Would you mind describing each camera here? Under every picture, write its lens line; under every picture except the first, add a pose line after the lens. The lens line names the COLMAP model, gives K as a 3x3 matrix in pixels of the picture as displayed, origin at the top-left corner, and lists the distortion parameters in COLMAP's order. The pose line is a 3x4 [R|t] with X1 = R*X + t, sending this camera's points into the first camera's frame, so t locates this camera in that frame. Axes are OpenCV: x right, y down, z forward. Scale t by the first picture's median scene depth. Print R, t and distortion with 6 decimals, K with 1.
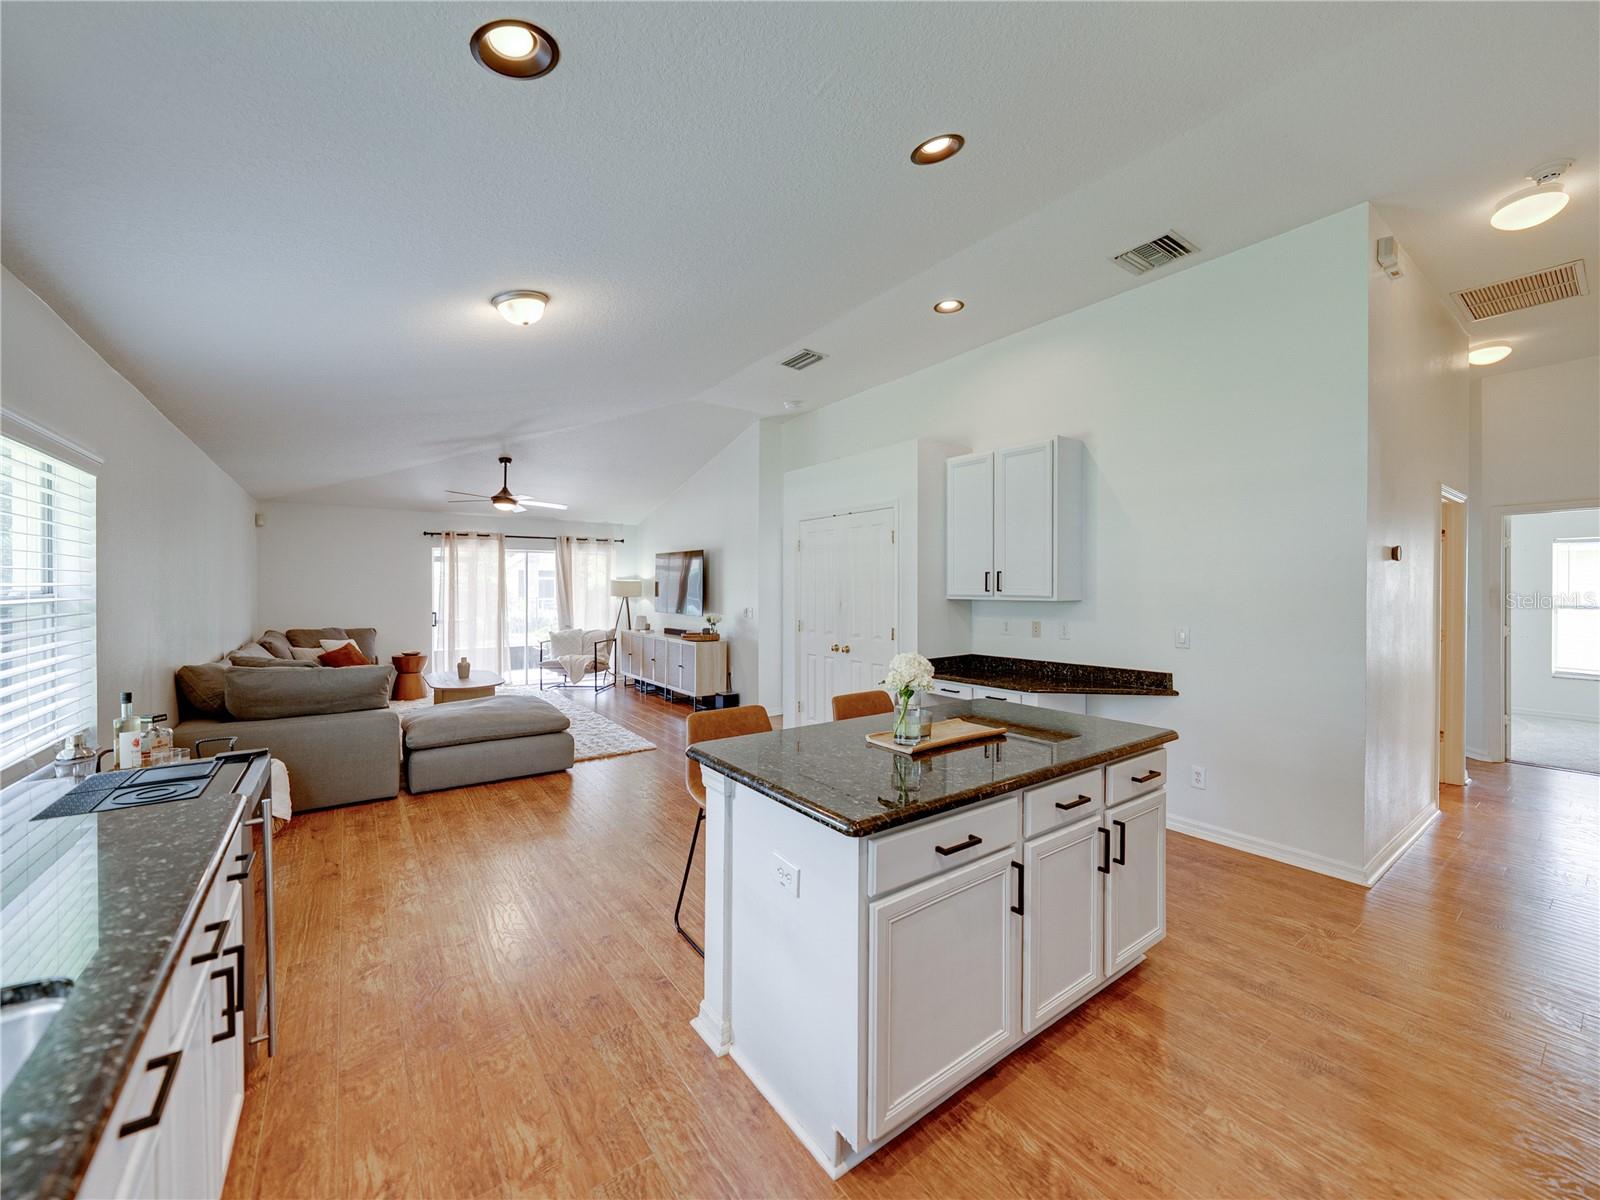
lens RADIAL K [[627.6, 0, 791.1], [0, 627.6, 589.7], [0, 0, 1]] dist [-0.012457, 0.000897]
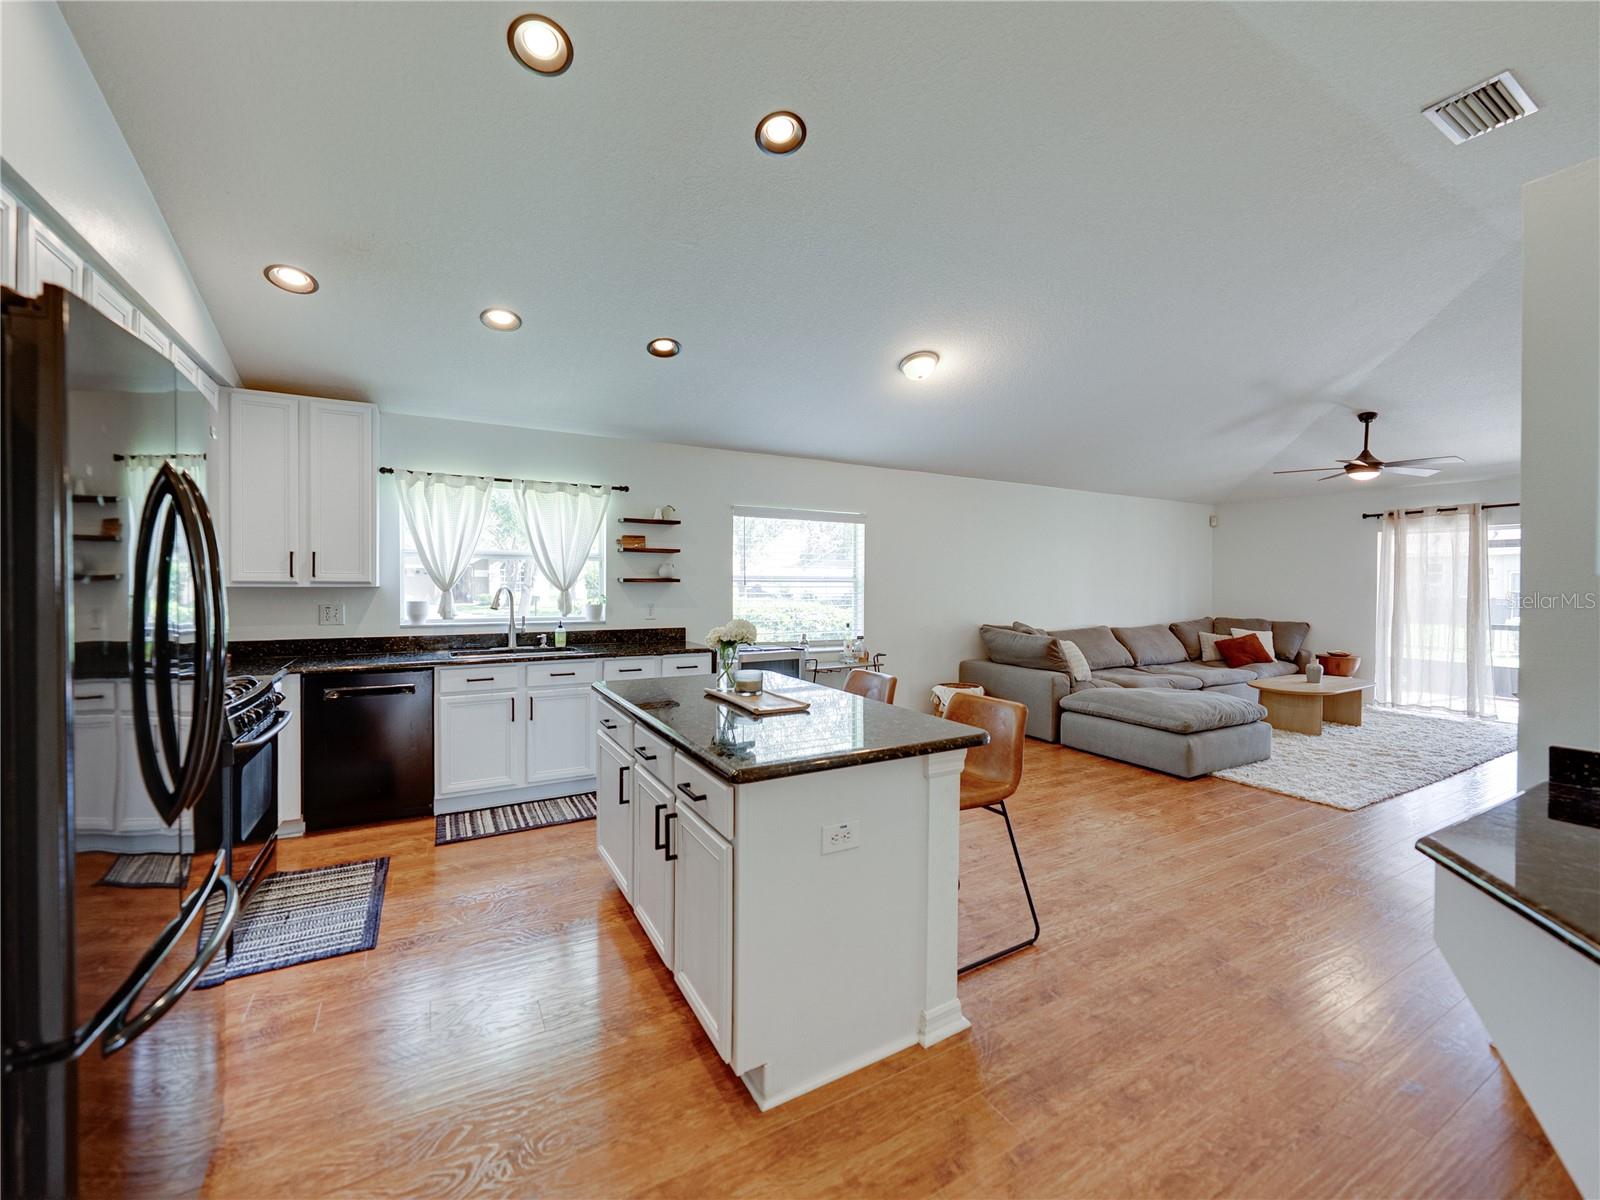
lens RADIAL K [[637.8, 0, 791.1], [0, 637.8, 590.2], [0, 0, 1]] dist [-0.004294, 0.000417]
pose [[-0.096786, 0.014547, -0.995199, 0.635576], [-0.011709, 0.999807, 0.015753, 0.011274], [0.995236, 0.013177, -0.096597, 0.558354]]
